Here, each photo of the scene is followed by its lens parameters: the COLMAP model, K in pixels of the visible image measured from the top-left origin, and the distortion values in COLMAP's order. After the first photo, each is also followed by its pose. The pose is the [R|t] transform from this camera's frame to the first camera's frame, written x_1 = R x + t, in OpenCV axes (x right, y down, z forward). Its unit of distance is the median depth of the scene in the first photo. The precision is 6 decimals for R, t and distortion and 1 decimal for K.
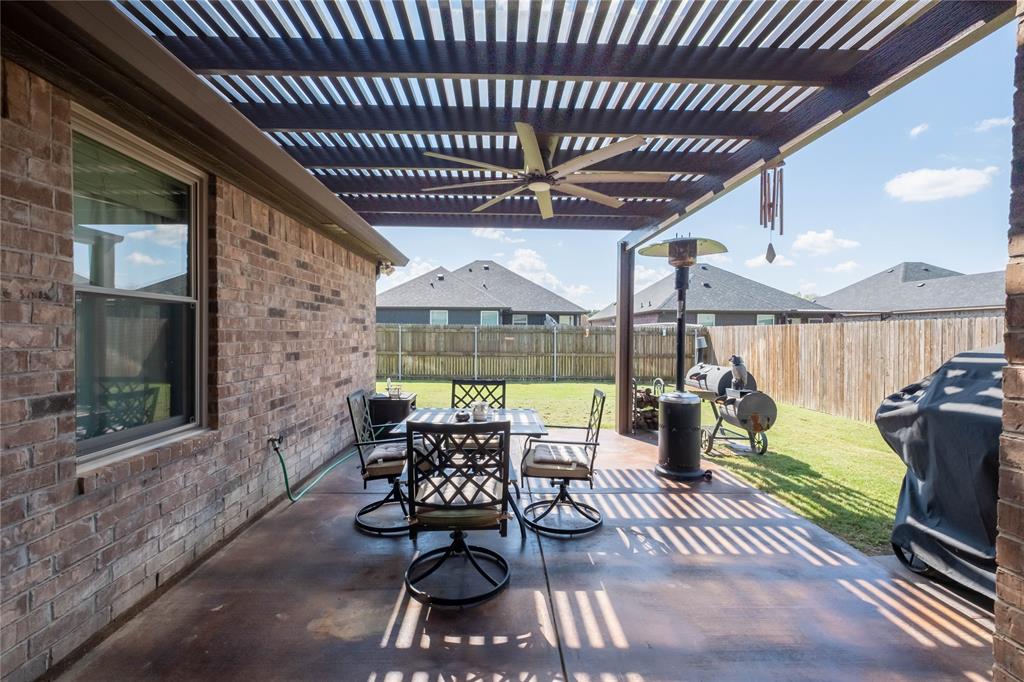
lens RADIAL K [[445.4, 0, 505.4], [0, 445.4, 339.9], [0, 0, 1]] dist [-0.004239, 0.000122]
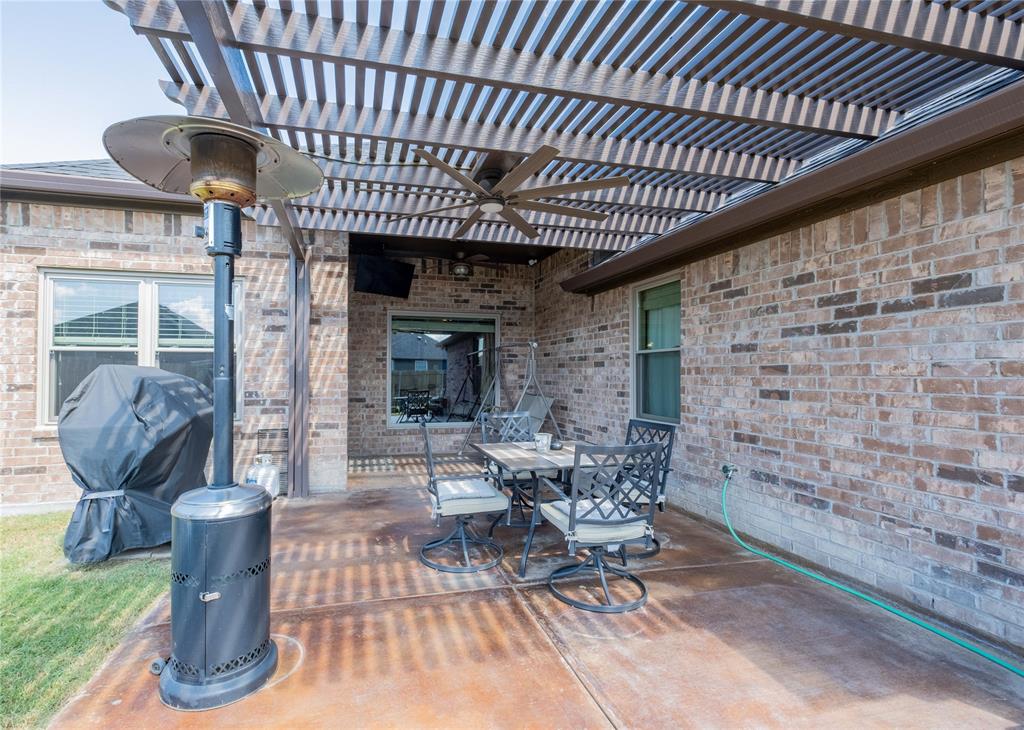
lens RADIAL K [[474.4, 0, 469.9], [0, 474.4, 367.3], [0, 0, 1]] dist [-0.004918, -0.000401]
pose [[-0.974688, -0.014671, -0.223086, 0.300658], [-0.014622, 0.999891, -0.001873, -0.005128], [0.223089, 0.001437, -0.974797, 1.734133]]
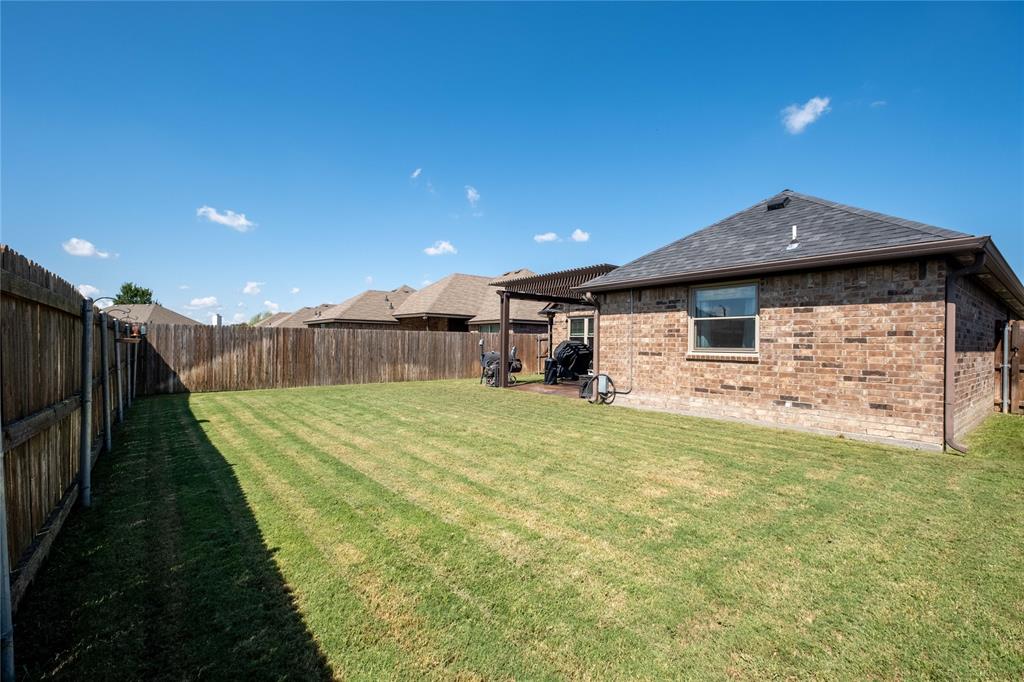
lens RADIAL K [[445.4, 0, 513.2], [0, 445.4, 343.7], [0, 0, 1]] dist [-0.004239, 0.000122]
pose [[-0.614895, -0.015123, 0.788464, -2.181469], [-0.004126, 0.999864, 0.015960, -0.036899], [-0.788598, 0.006560, -0.614873, 3.594252]]
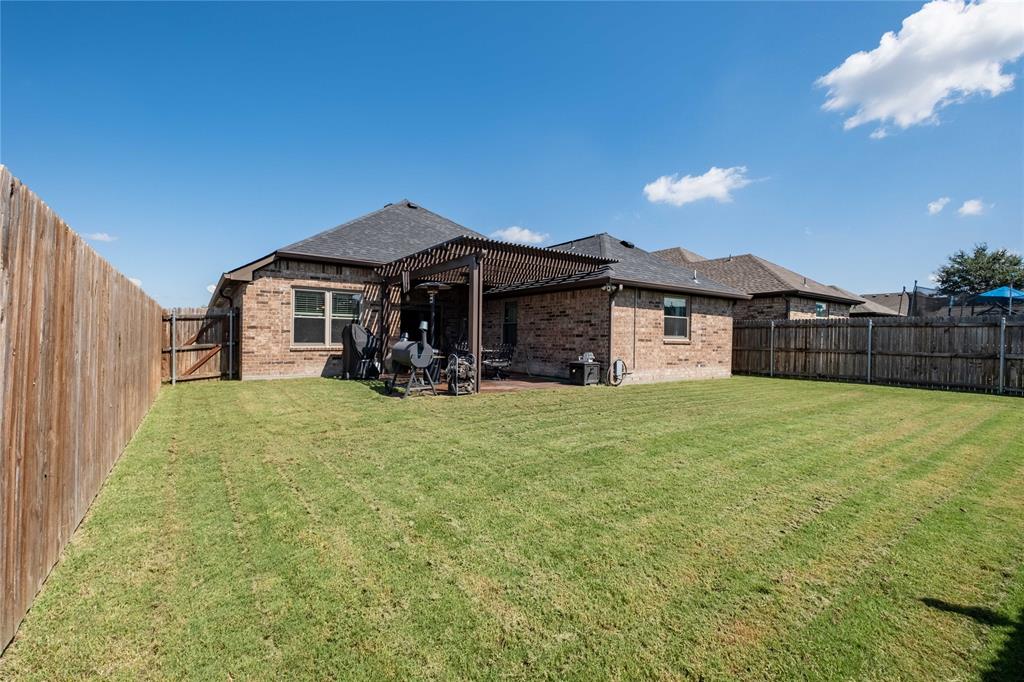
lens RADIAL K [[445.4, 0, 510.7], [0, 445.4, 336.0], [0, 0, 1]] dist [-0.004239, 0.000122]
pose [[-0.827066, -0.024094, -0.561588, 1.553261], [-0.030064, 0.999547, 0.001392, 0.041768], [0.561300, 0.018035, -0.827416, 3.601886]]
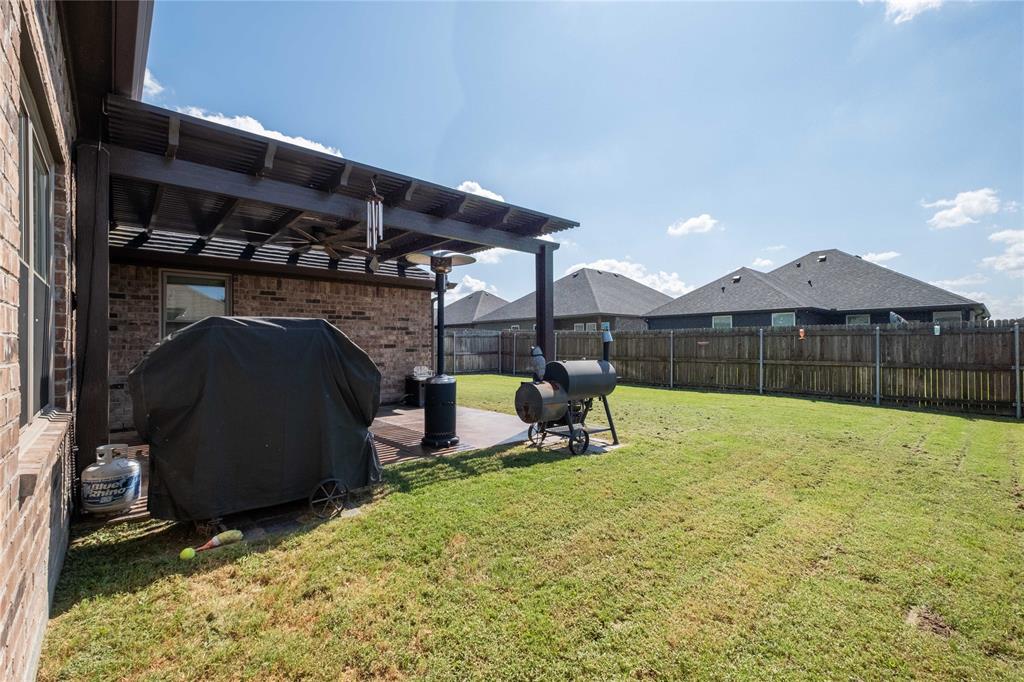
lens RADIAL K [[445.4, 0, 509.2], [0, 445.4, 343.0], [0, 0, 1]] dist [-0.004239, 0.000122]
pose [[0.655544, -0.014754, -0.755013, 1.667317], [-0.000486, 0.999801, -0.019960, 0.059253], [0.755157, 0.013452, 0.655406, 0.370843]]
